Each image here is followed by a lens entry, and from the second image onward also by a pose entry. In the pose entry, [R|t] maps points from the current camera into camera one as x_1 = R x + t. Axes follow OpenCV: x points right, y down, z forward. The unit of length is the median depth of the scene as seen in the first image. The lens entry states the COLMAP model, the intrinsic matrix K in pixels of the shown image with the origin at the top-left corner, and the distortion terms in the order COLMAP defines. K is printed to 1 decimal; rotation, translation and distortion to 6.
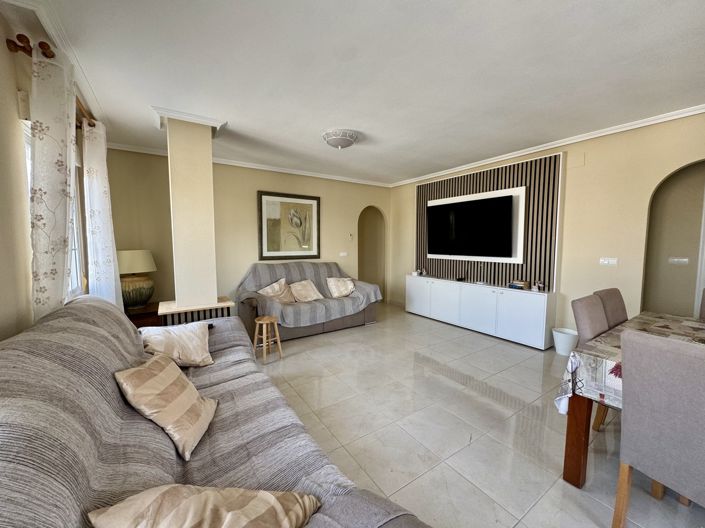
lens RADIAL K [[281.3, 0, 357.5], [0, 281.3, 261.6], [0, 0, 1]] dist [0.001908, -0.002796]
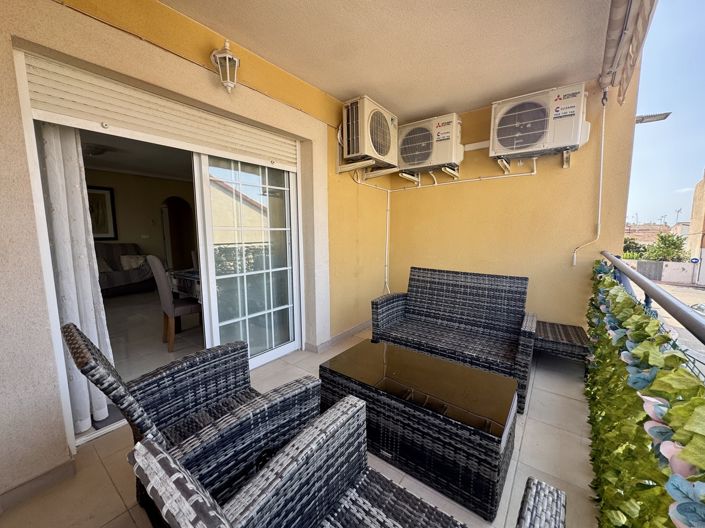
lens RADIAL K [[281.3, 0, 353.0], [0, 281.3, 263.7], [0, 0, 1]] dist [0.001908, -0.002796]
pose [[0.944602, -0.040153, 0.325751, 0.470474], [0.025148, 0.998425, 0.050145, 0.060652], [-0.327252, -0.039175, 0.944125, -0.511788]]
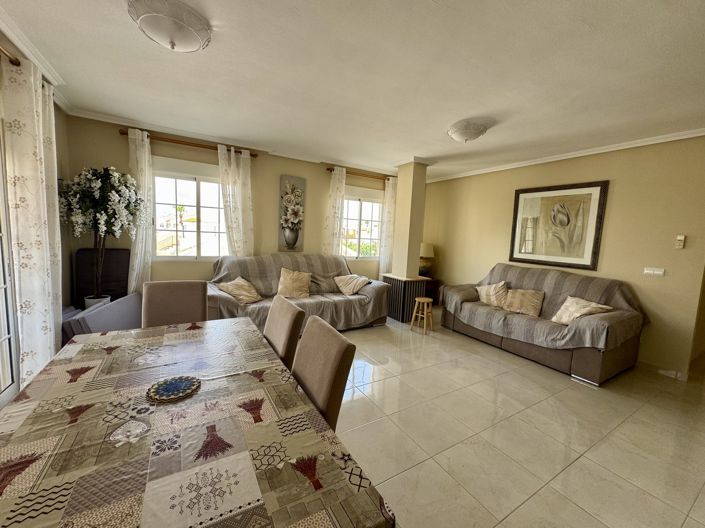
lens RADIAL K [[281.3, 0, 351.4], [0, 281.3, 264.1], [0, 0, 1]] dist [0.001908, -0.002796]
pose [[-0.056459, 0.106735, -0.992683, 0.659601], [-0.115572, 0.986887, 0.112685, -0.041281], [0.991693, 0.121089, -0.043383, 0.496607]]
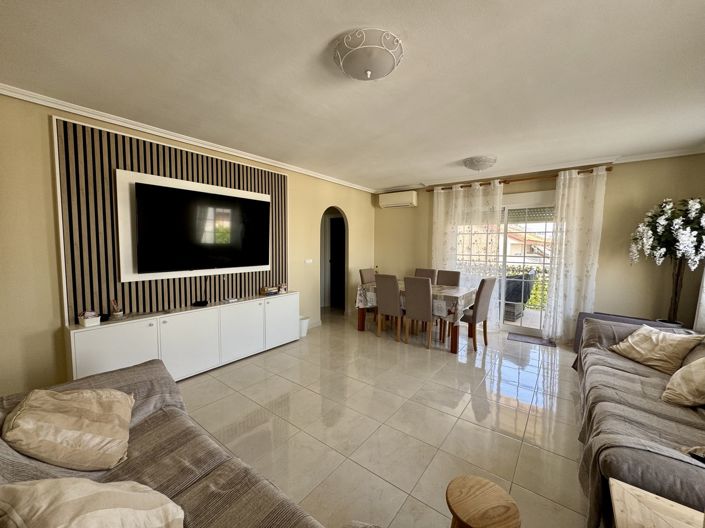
lens RADIAL K [[281.3, 0, 355.0], [0, 281.3, 263.2], [0, 0, 1]] dist [0.001908, -0.002796]
pose [[-0.327684, -0.066336, 0.942456, -0.399549], [0.059306, 0.994121, 0.090593, -0.075938], [-0.942924, 0.085579, -0.321823, 0.854246]]
